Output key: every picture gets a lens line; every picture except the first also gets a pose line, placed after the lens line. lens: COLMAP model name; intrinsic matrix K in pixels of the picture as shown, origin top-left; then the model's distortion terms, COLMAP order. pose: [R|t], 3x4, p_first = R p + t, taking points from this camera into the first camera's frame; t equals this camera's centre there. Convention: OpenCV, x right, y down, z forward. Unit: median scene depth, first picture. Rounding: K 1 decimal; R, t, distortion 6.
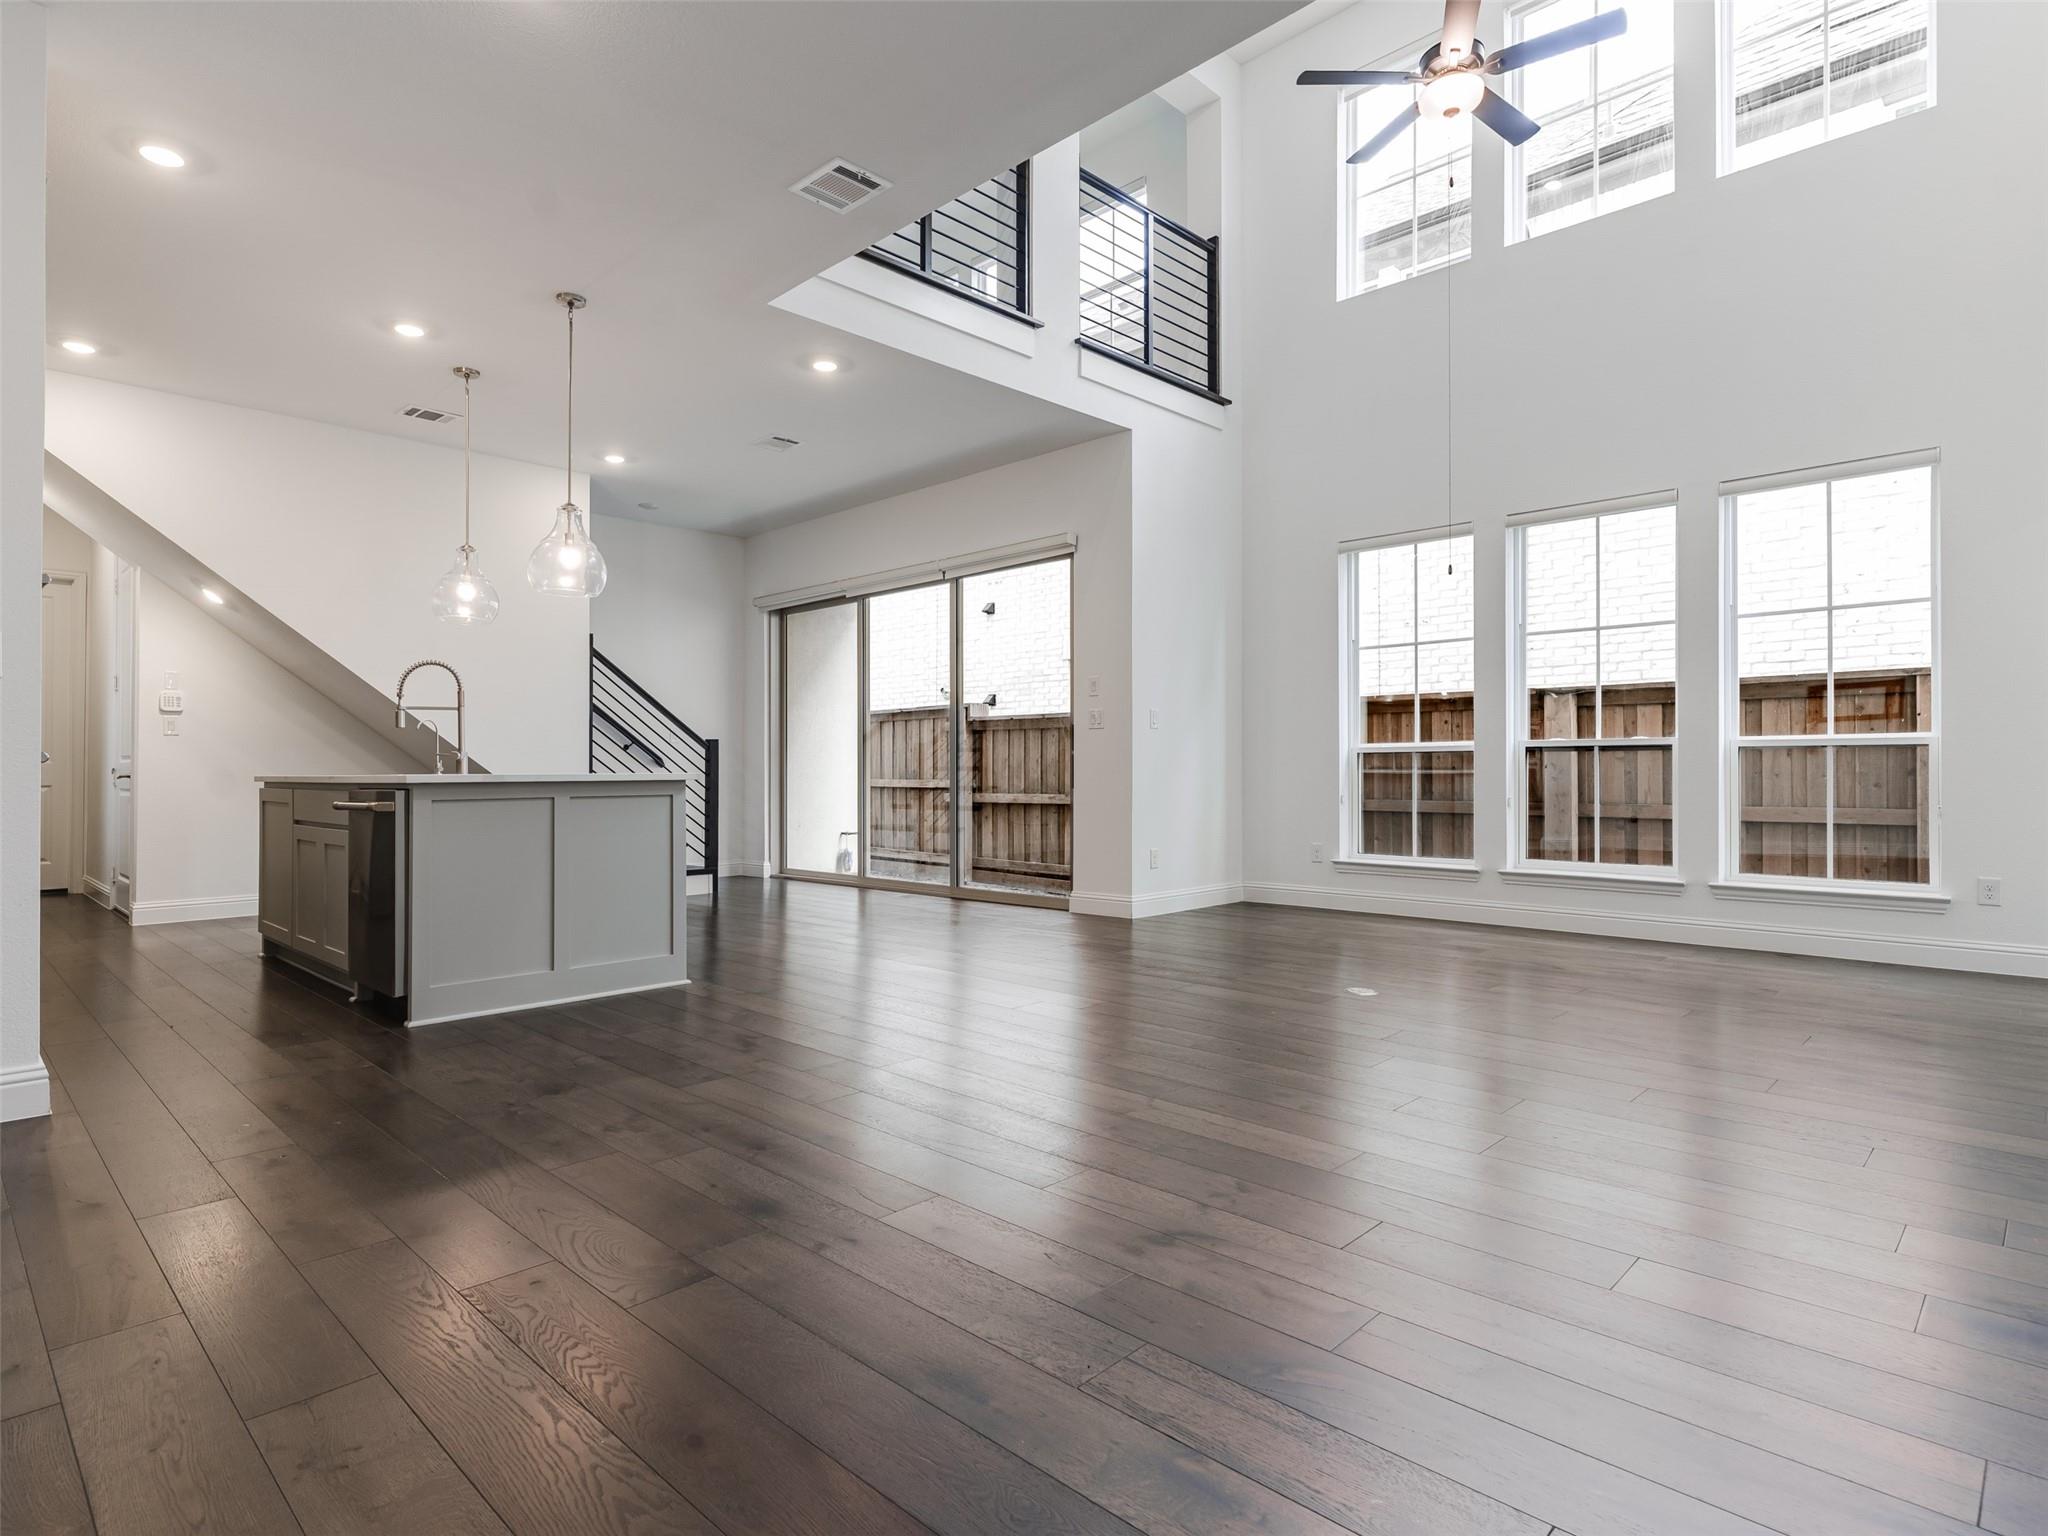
lens RADIAL K [[1106.4, 0, 1024.0], [0, 1106.4, 768.0], [0, 0, 1]] dist [0.000621, -0.002010]
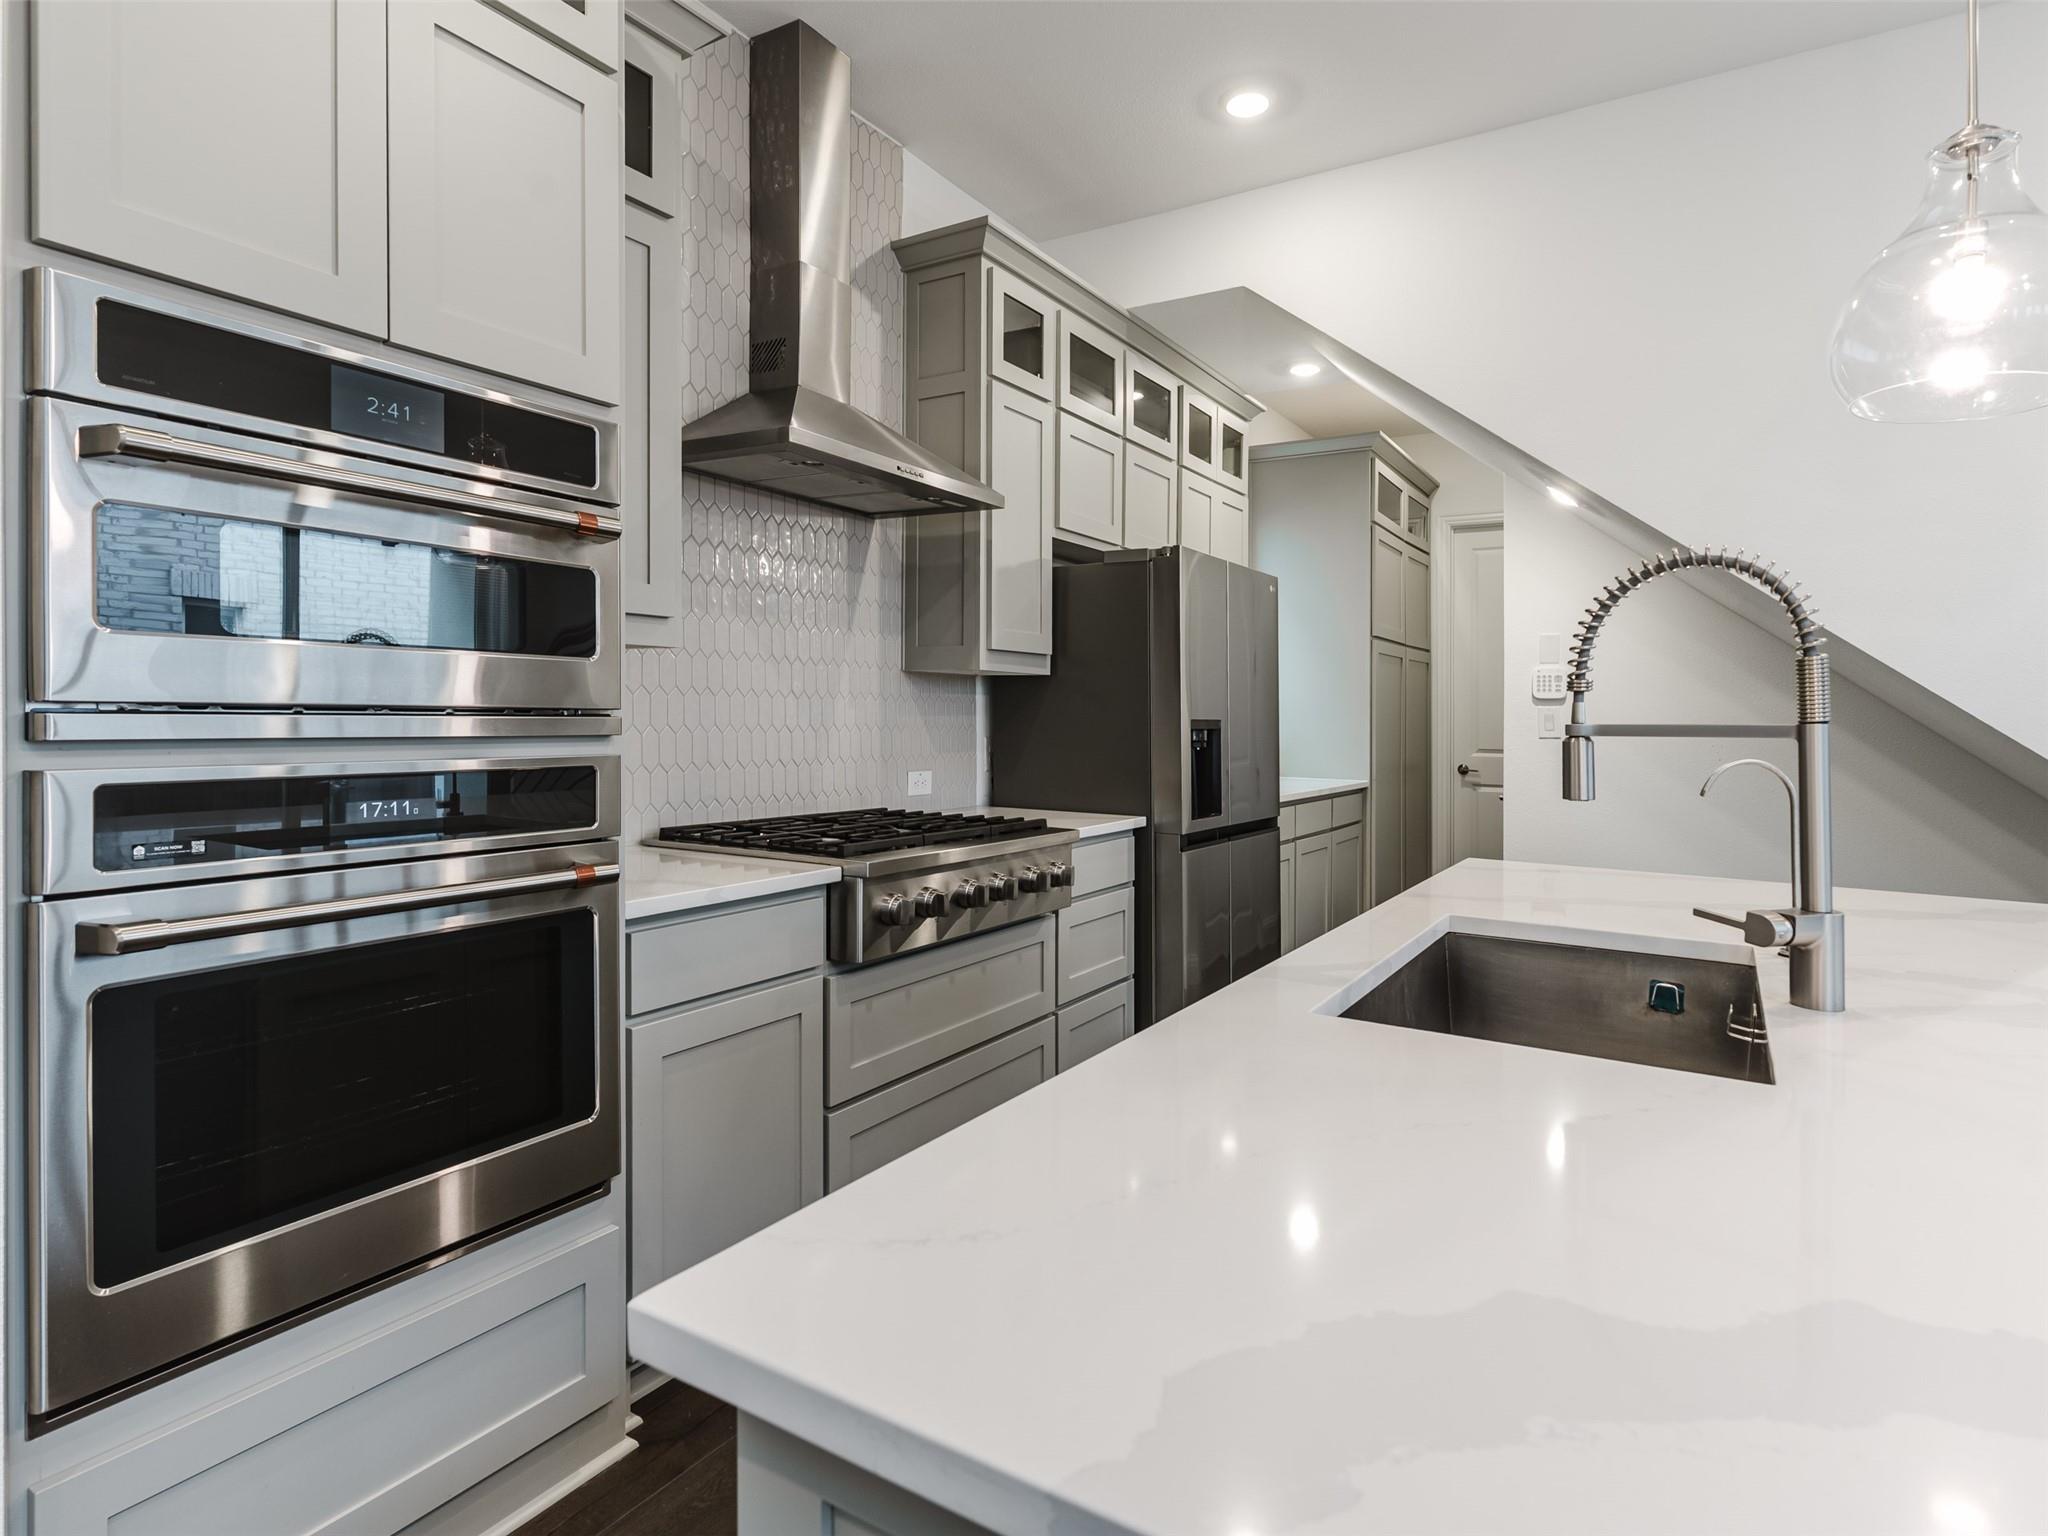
lens RADIAL K [[1096.1, 0, 1016.4], [0, 1096.1, 755.8], [0, 0, 1]] dist [-0.000403, 0.000095]
pose [[0.225118, 0.044825, -0.973300, -0.244052], [-0.006004, 0.998986, 0.044620, -0.045609], [0.974313, -0.004201, 0.225159, 0.605884]]
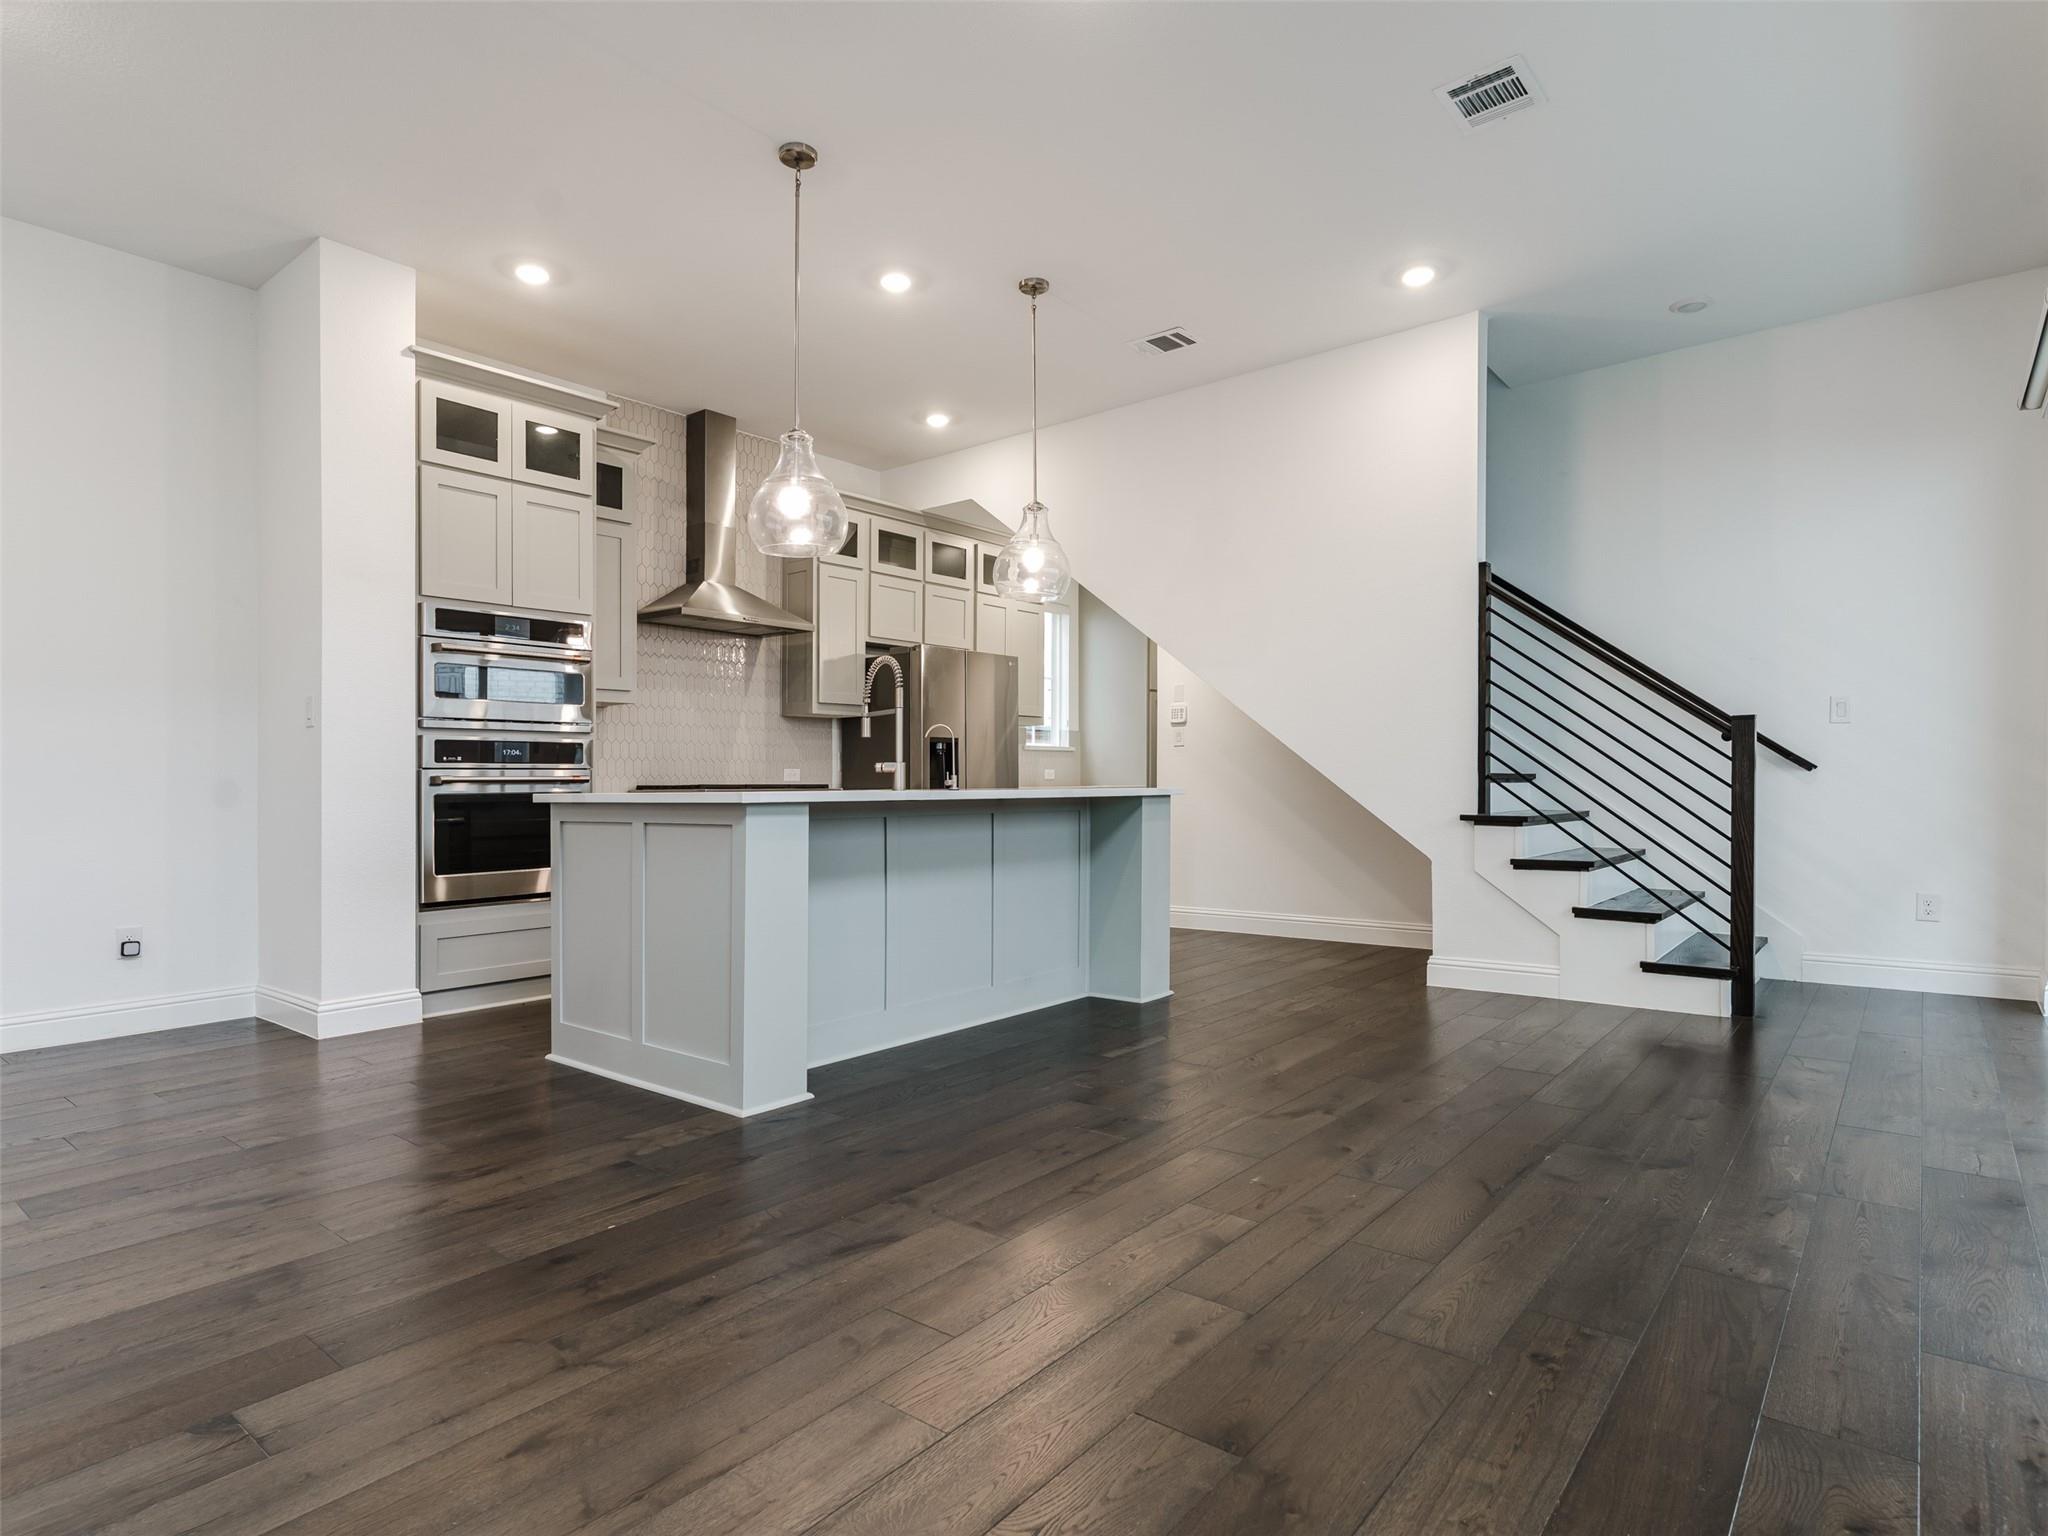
lens RADIAL K [[1086.5, 0, 1017.4], [0, 1086.5, 792.0], [0, 0, 1]] dist [-0.004708, -0.000366]
pose [[0.097578, 0.011961, -0.995156, 0.228244], [0.017534, 0.999752, 0.013736, -0.003770], [0.995073, -0.018789, 0.097344, 0.782697]]
